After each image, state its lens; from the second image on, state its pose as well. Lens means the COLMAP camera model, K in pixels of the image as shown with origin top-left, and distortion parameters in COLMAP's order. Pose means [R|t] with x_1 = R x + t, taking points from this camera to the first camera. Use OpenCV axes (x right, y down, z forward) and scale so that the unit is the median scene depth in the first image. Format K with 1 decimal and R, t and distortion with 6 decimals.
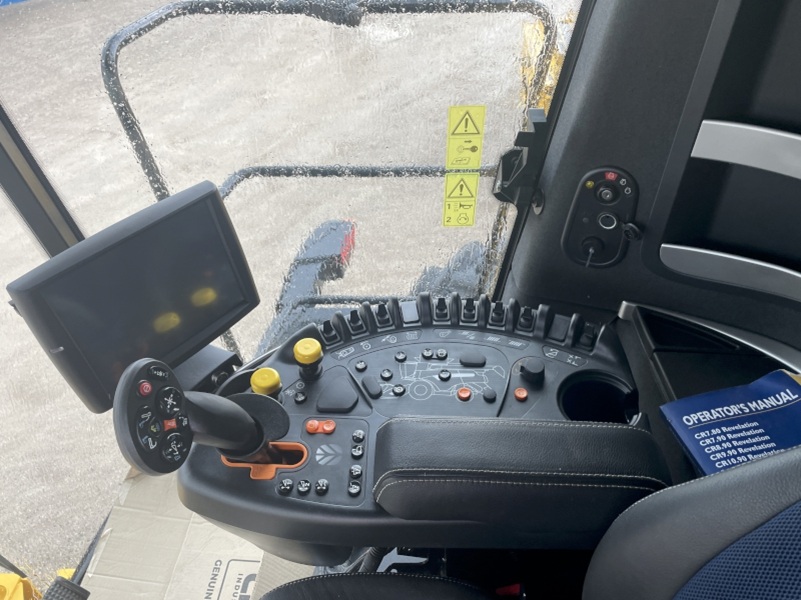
lens RADIAL K [[617.2, 0, 402.9], [0, 617.2, 295.6], [0, 0, 1]] dist [0.088808, -0.103786]
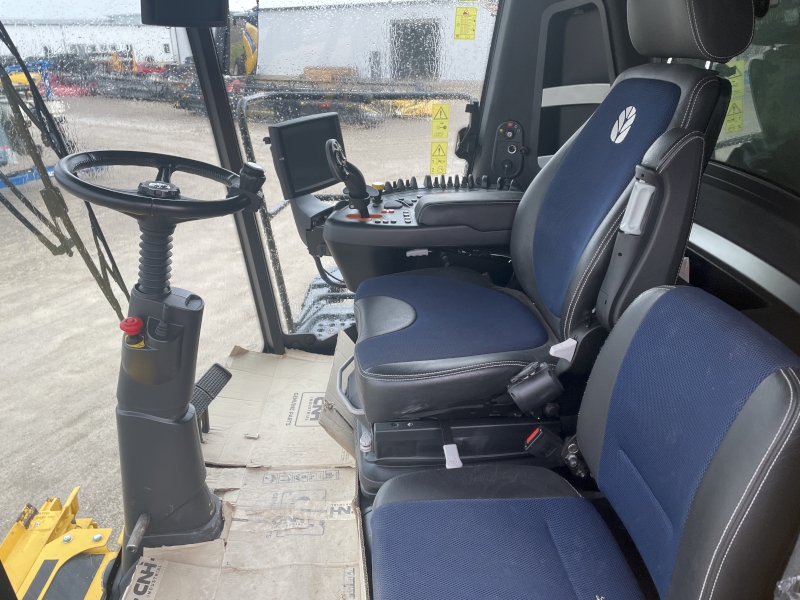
lens RADIAL K [[616.4, 0, 402.4], [0, 616.4, 295.6], [0, 0, 1]] dist [0.088808, -0.103786]
pose [[0.995639, -0.024273, 0.090074, -0.241007], [0.049653, 0.955311, -0.291403, 0.960264], [-0.078976, 0.294605, 0.952350, -0.827181]]
